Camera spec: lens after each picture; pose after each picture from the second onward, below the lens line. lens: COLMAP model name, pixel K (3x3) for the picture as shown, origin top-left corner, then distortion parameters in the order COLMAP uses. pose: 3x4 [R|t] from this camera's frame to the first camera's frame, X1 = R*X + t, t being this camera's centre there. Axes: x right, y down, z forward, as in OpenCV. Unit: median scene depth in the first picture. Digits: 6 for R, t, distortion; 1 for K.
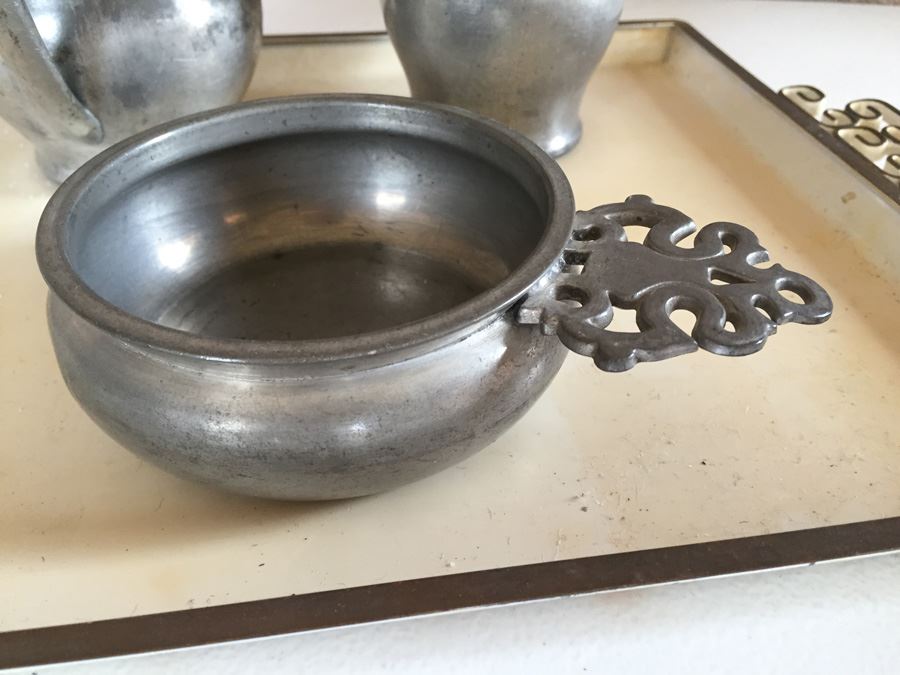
lens RADIAL K [[769.3, 0, 448.1], [0, 769.3, 359.8], [0, 0, 1]] dist [0.084708, -0.137289]
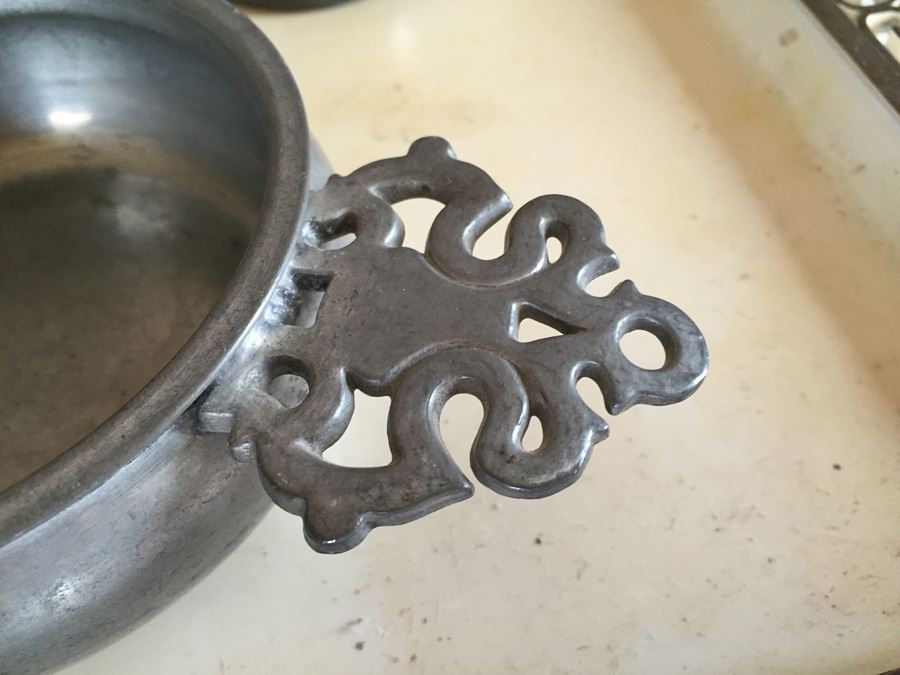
lens RADIAL K [[769.3, 0, 441.0], [0, 769.3, 338.3], [0, 0, 1]] dist [0.084708, -0.137289]
pose [[0.996463, -0.083043, 0.012861, 0.255251], [0.076179, 0.957295, 0.278898, -0.252537], [-0.035472, -0.276931, 0.960235, 0.392042]]
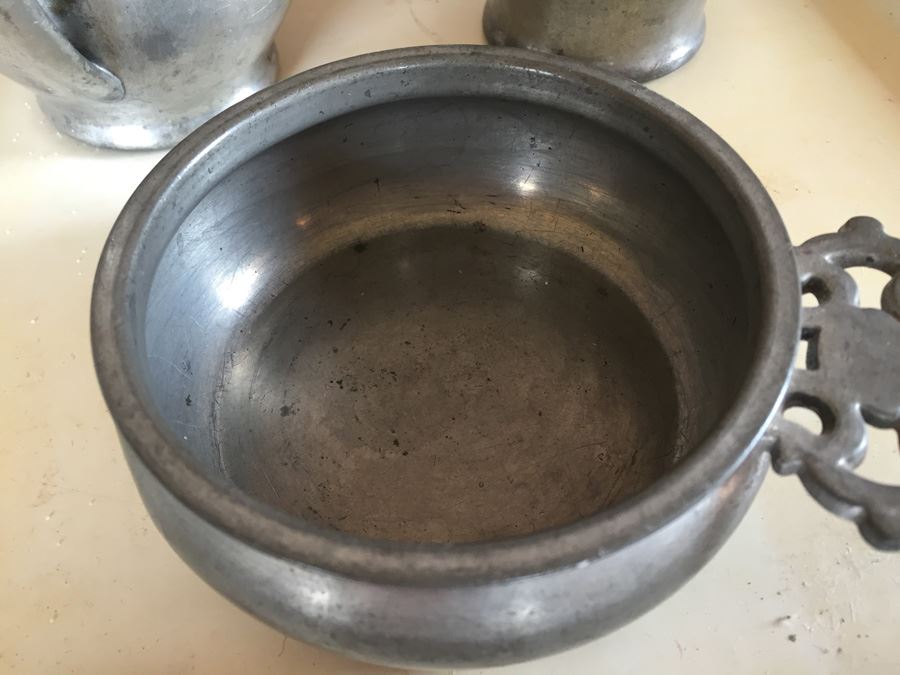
lens RADIAL K [[769.3, 0, 448.9], [0, 769.3, 337.0], [0, 0, 1]] dist [0.084708, -0.137289]
pose [[0.999525, -0.030255, -0.005844, -0.170898], [0.030783, 0.971885, 0.233434, -0.315931], [-0.001382, -0.233503, 0.972355, 0.257909]]
